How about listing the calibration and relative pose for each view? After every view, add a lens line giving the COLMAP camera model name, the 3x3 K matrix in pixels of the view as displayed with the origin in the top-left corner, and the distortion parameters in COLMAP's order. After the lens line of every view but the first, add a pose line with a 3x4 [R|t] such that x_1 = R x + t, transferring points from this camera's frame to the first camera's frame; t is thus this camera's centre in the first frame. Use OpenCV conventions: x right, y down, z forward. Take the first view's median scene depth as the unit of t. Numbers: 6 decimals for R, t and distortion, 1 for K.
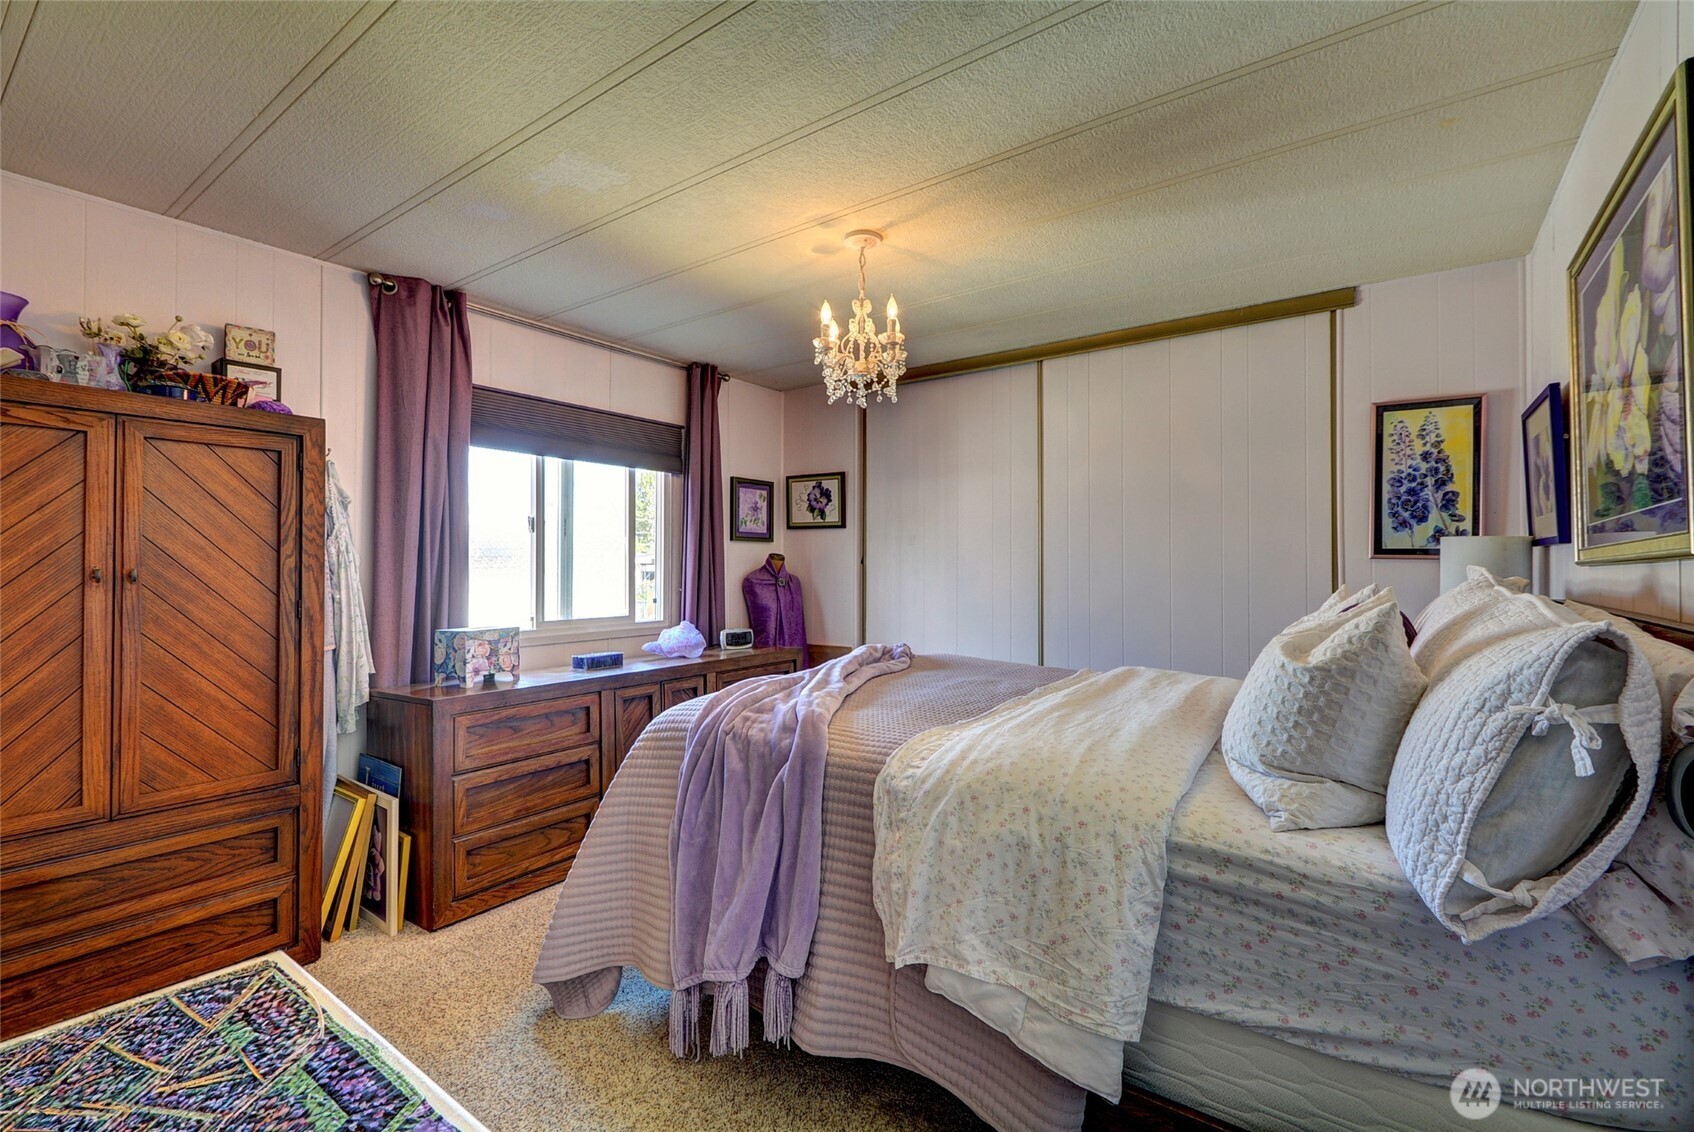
lens RADIAL K [[748.6, 0, 834.9], [0, 748.6, 564.1], [0, 0, 1]] dist [0.005018, -0.001049]
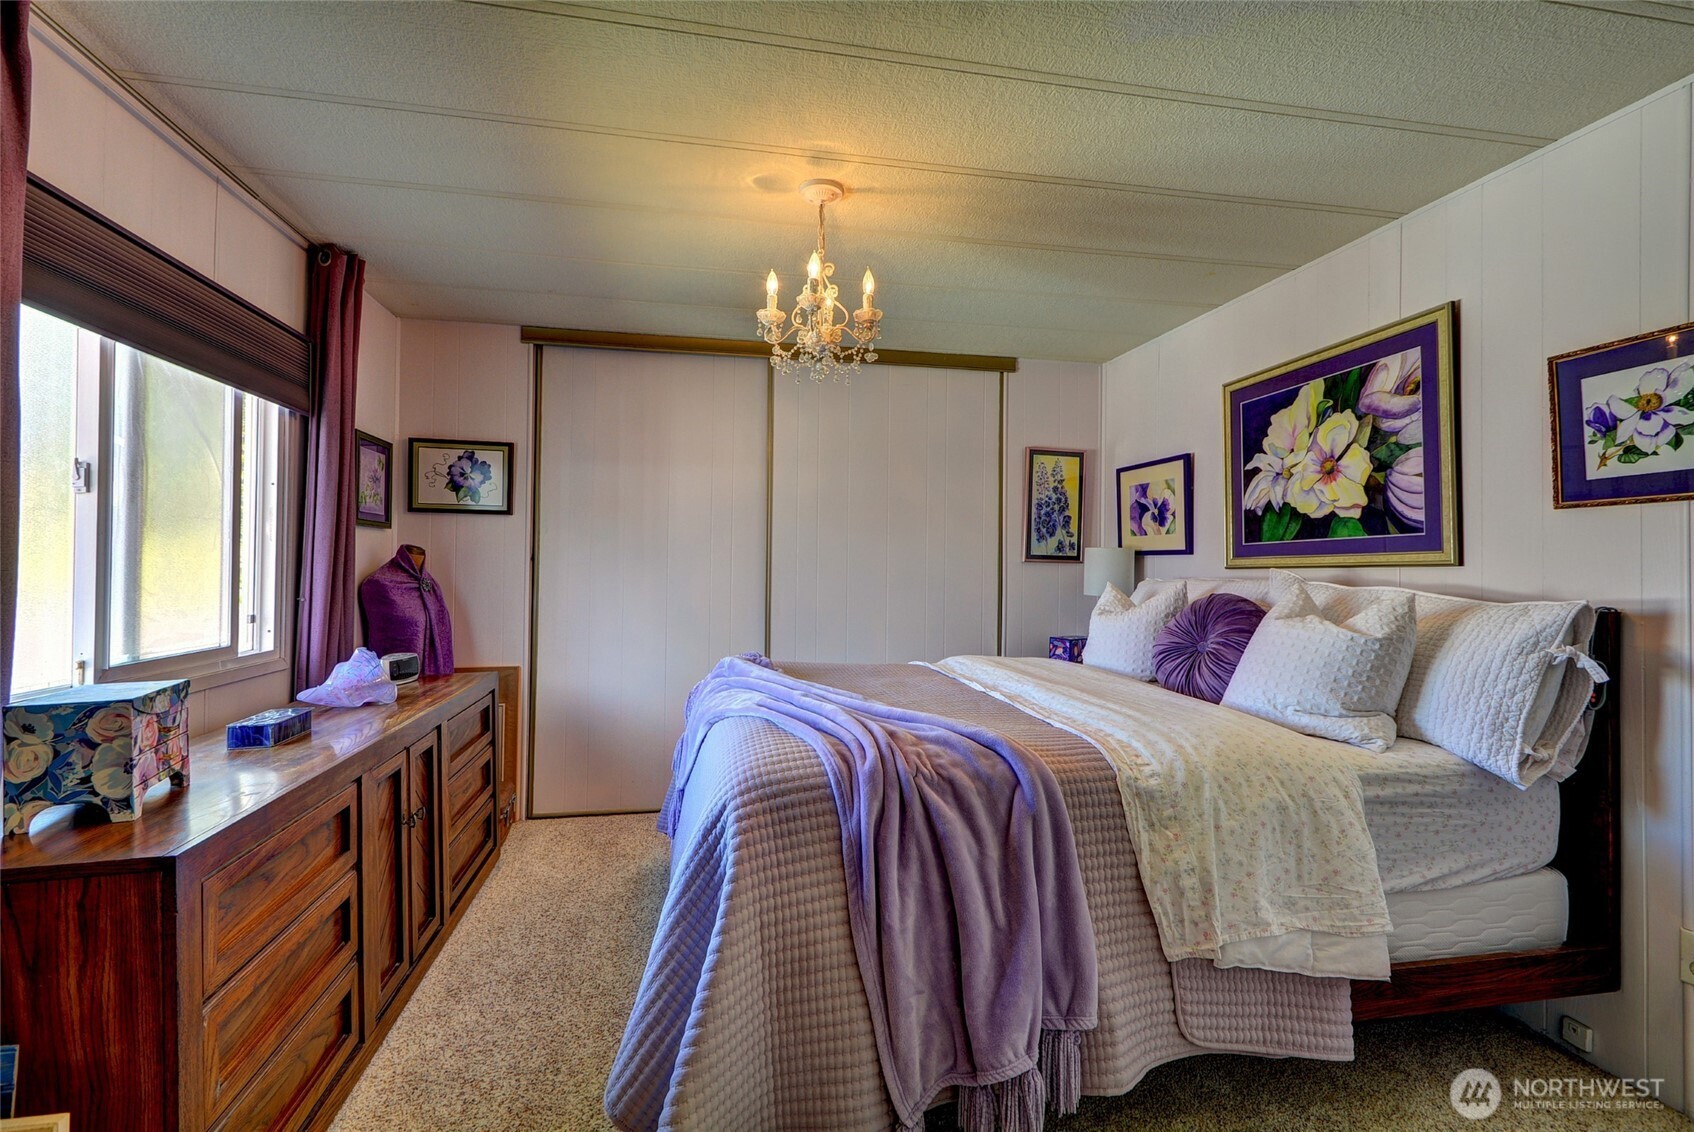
lens RADIAL K [[748.6, 0, 833.5], [0, 748.6, 564.3], [0, 0, 1]] dist [0.005018, -0.001049]
pose [[0.677605, 0.007063, 0.735392, -0.550854], [-0.009585, 0.999954, -0.000772, 0.001686], [-0.735363, -0.006526, 0.677642, 0.367728]]
